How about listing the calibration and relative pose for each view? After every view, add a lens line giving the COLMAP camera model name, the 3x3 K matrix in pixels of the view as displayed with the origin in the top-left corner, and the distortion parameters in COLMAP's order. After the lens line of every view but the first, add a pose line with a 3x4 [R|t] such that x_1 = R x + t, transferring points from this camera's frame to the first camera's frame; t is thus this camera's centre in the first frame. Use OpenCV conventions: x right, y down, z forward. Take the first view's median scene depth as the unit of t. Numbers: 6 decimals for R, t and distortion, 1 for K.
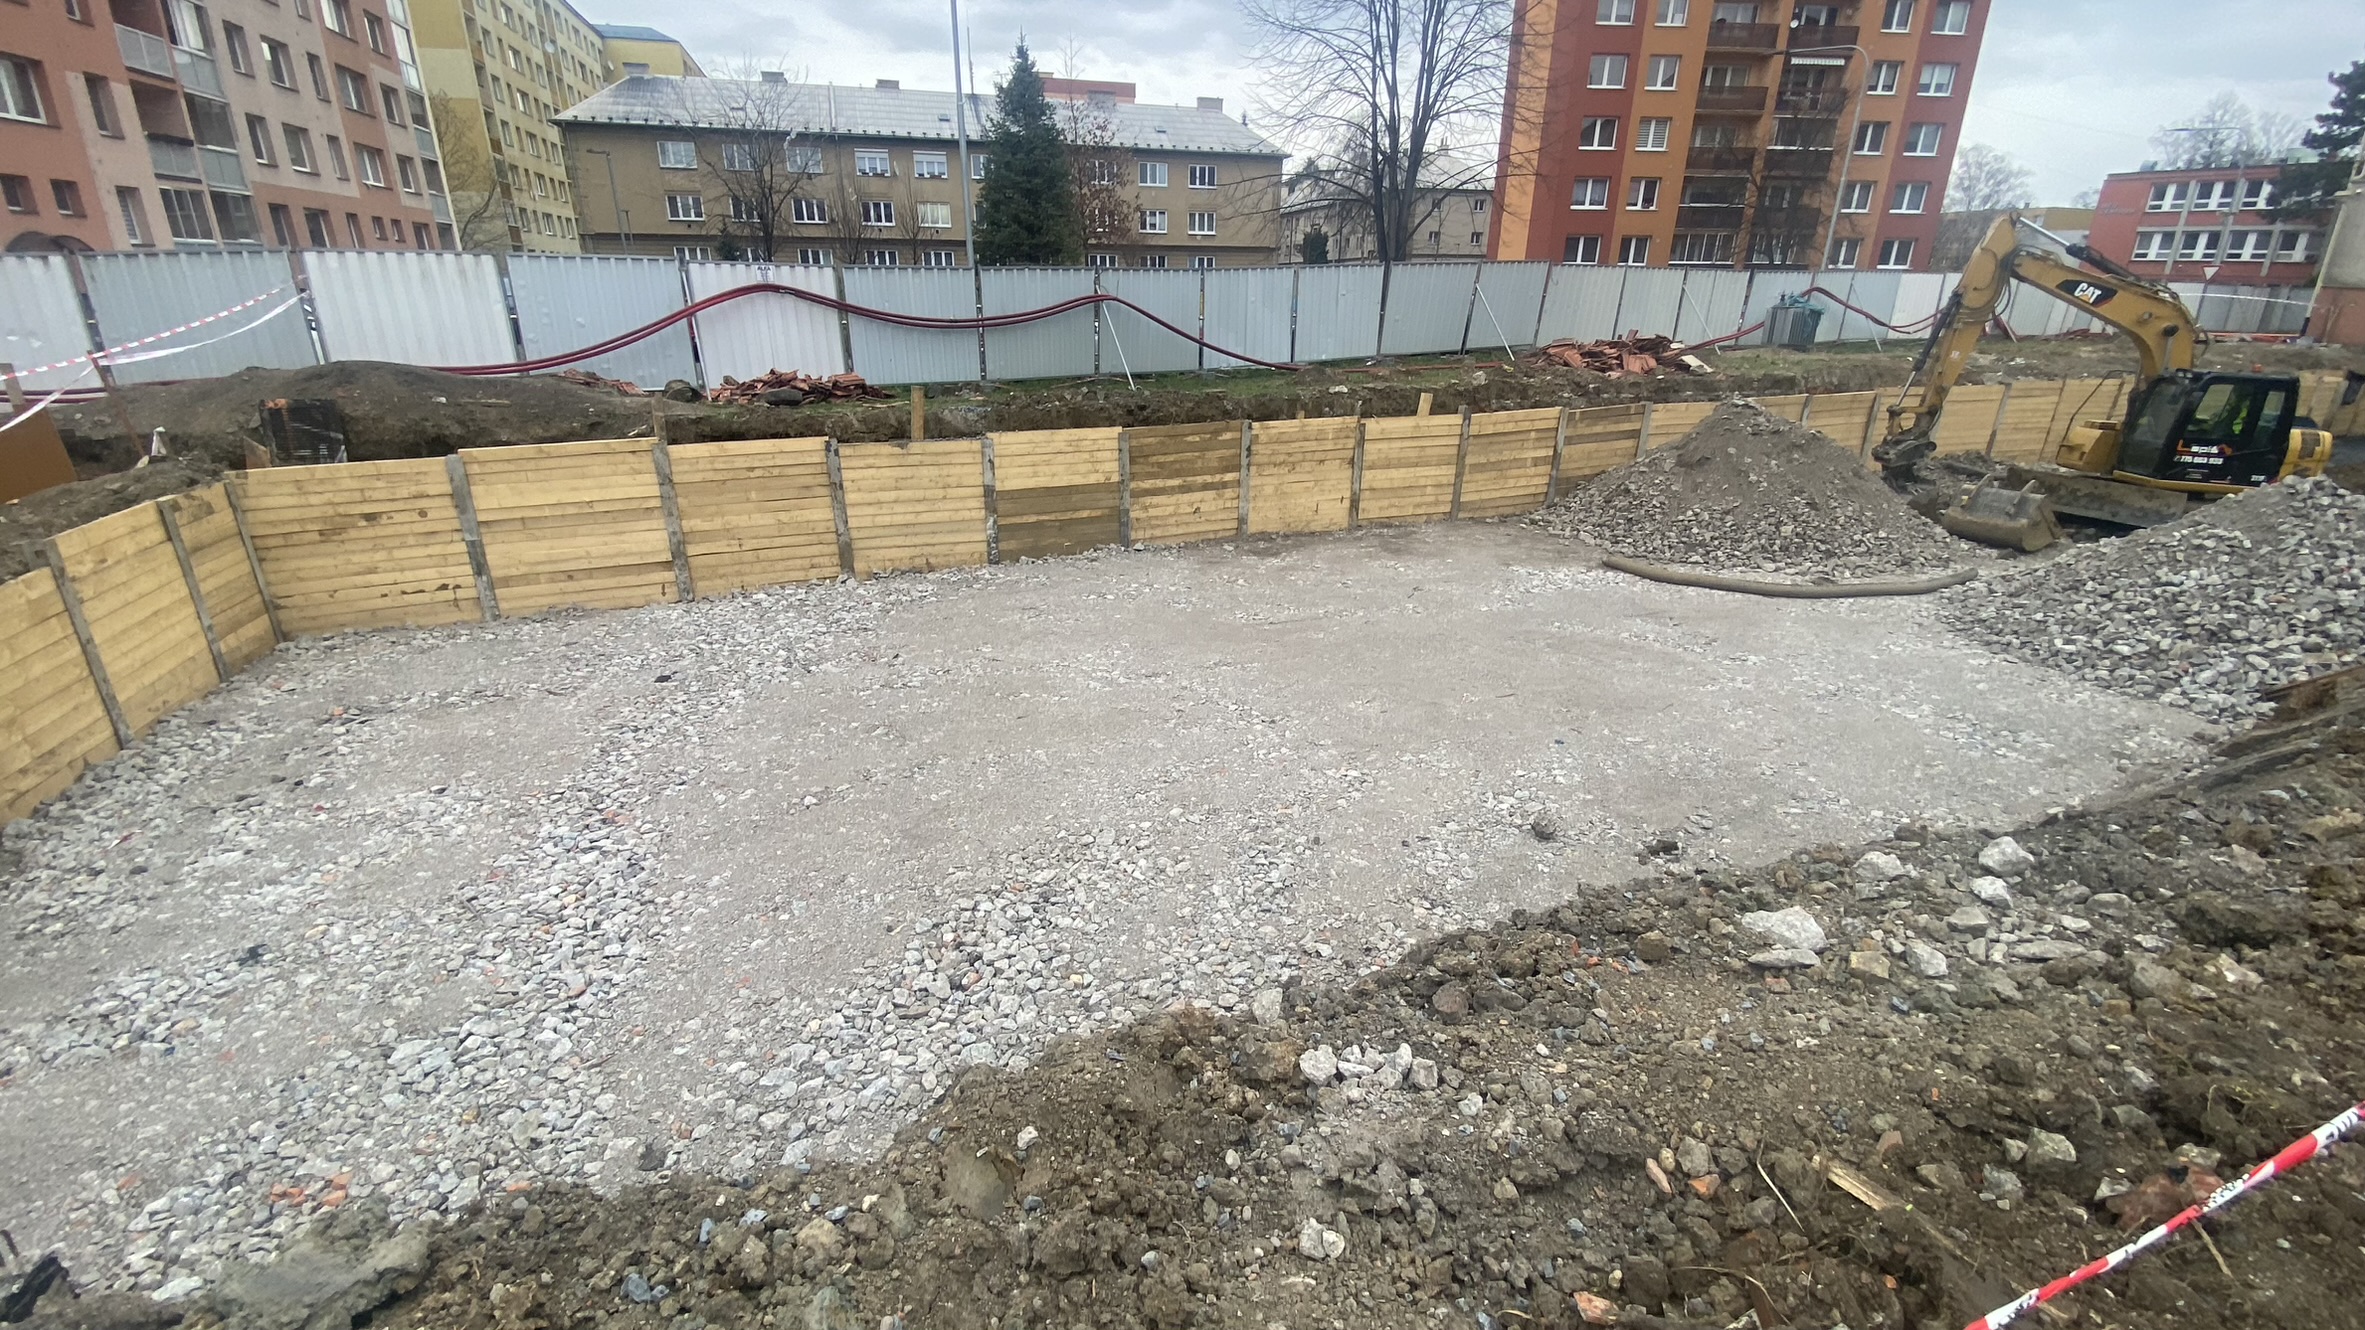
lens RADIAL K [[988.3, 0, 1191.7], [0, 988.3, 679.5], [0, 0, 1]] dist [0.001314, -0.000248]
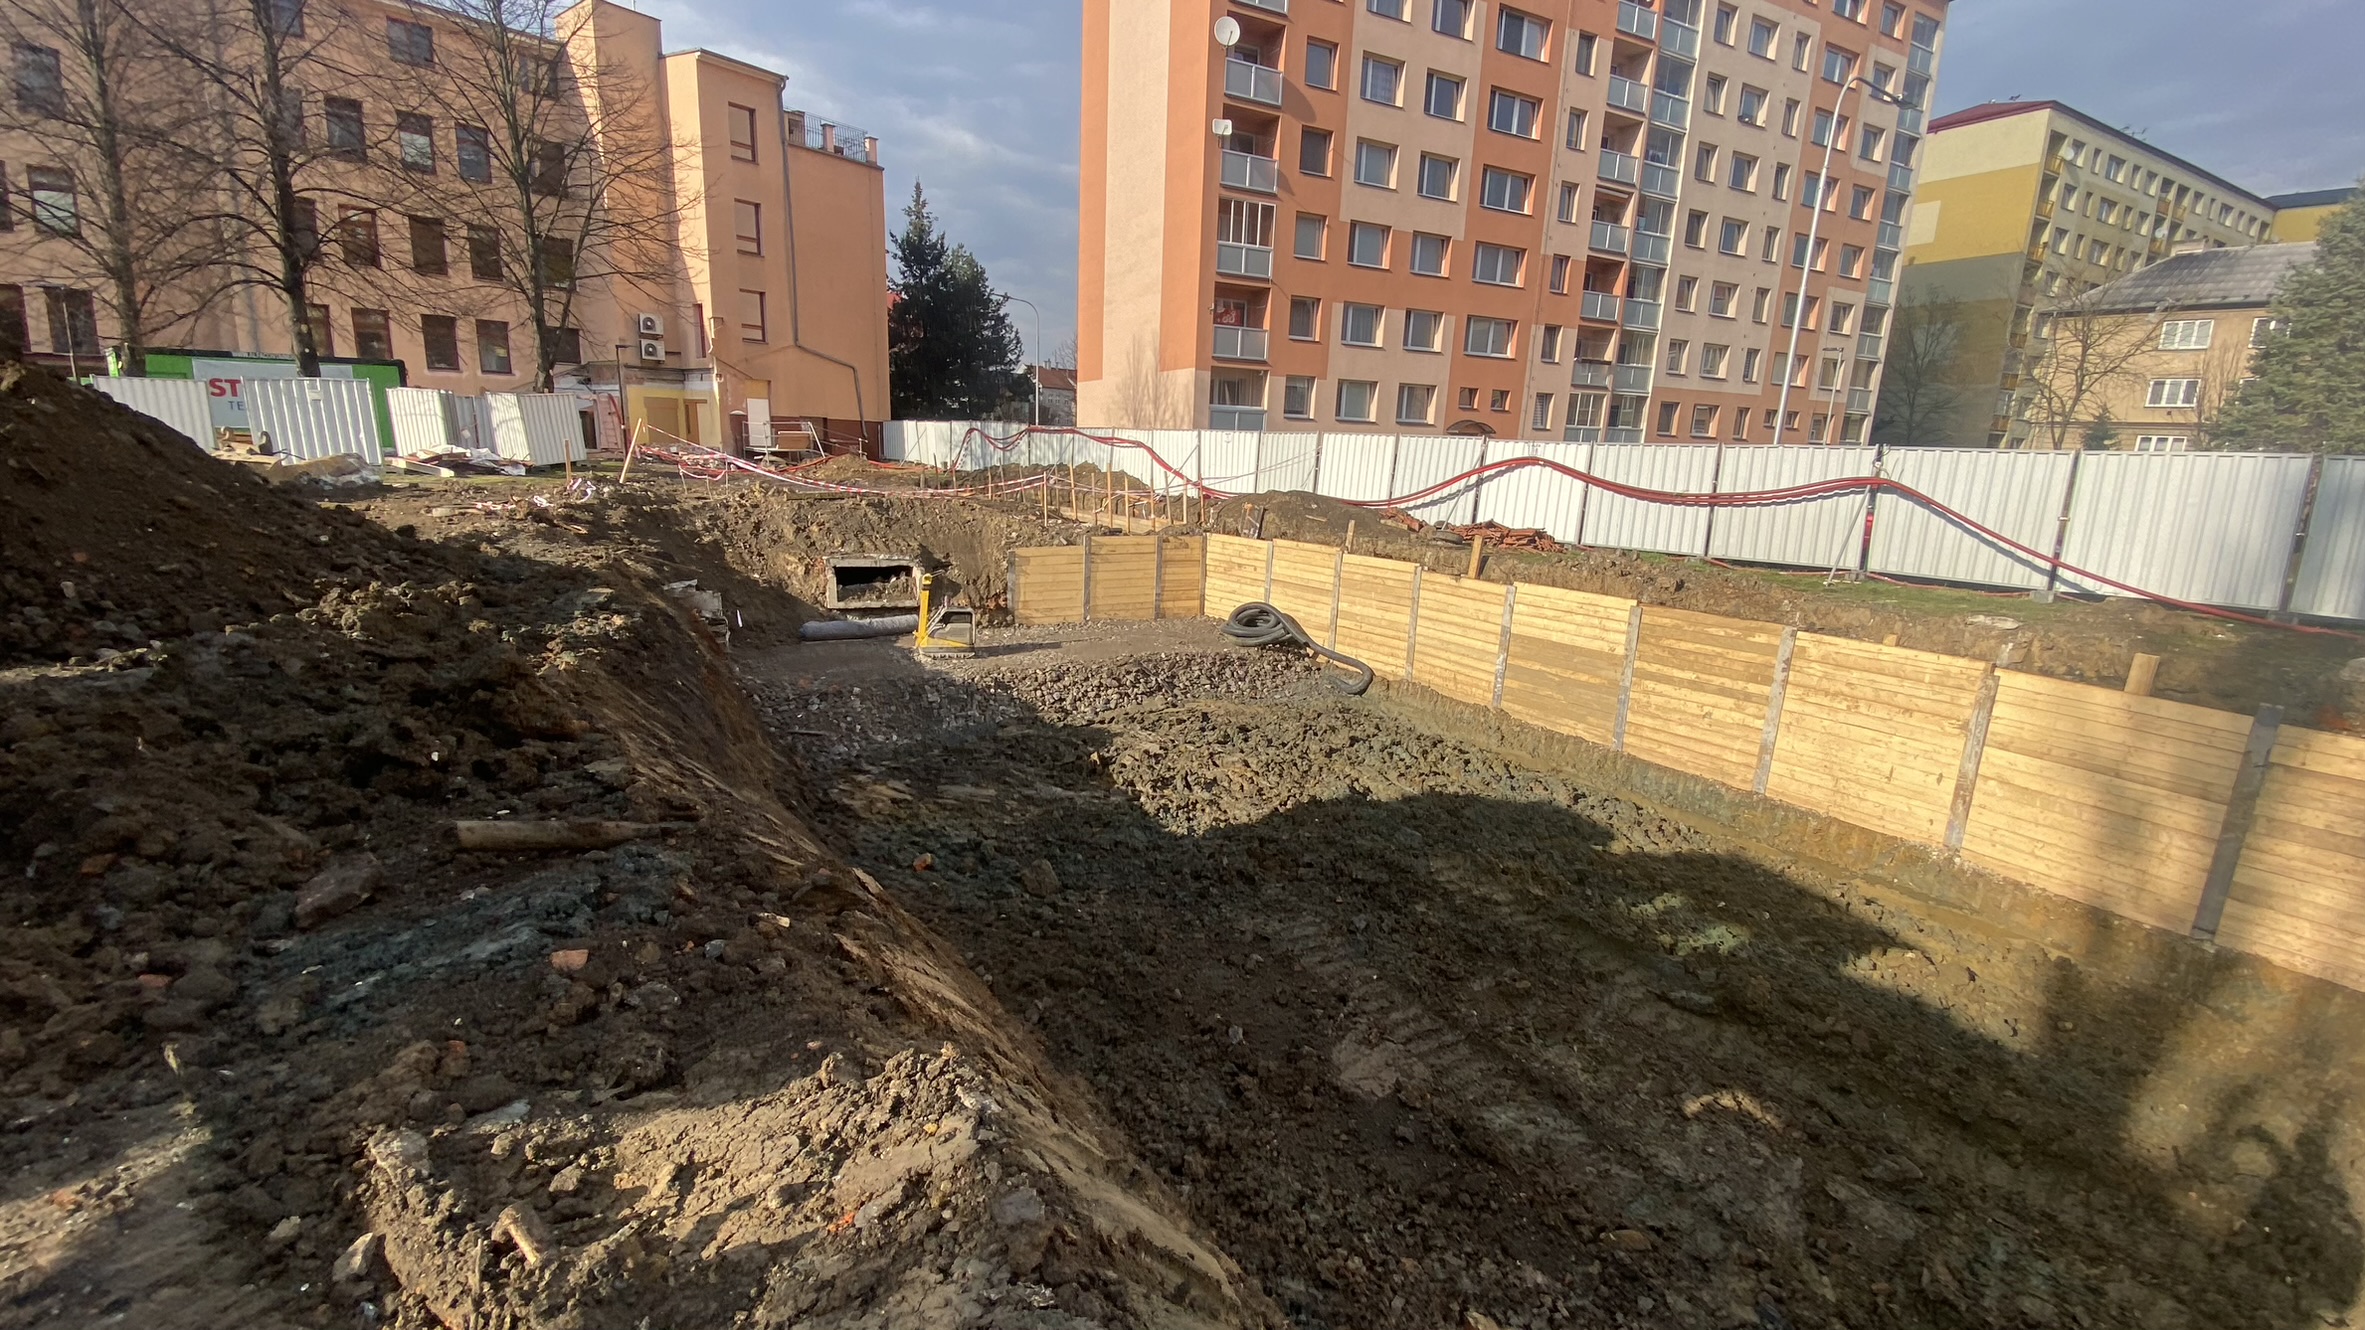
lens RADIAL K [[988.3, 0, 1191.7], [0, 988.3, 679.5], [0, 0, 1]] dist [0.001314, -0.000248]
pose [[0.067342, 0.214826, -0.974328, 0.449338], [-0.383304, 0.907175, 0.173527, -0.101266], [0.921164, 0.361778, 0.143434, 0.268073]]
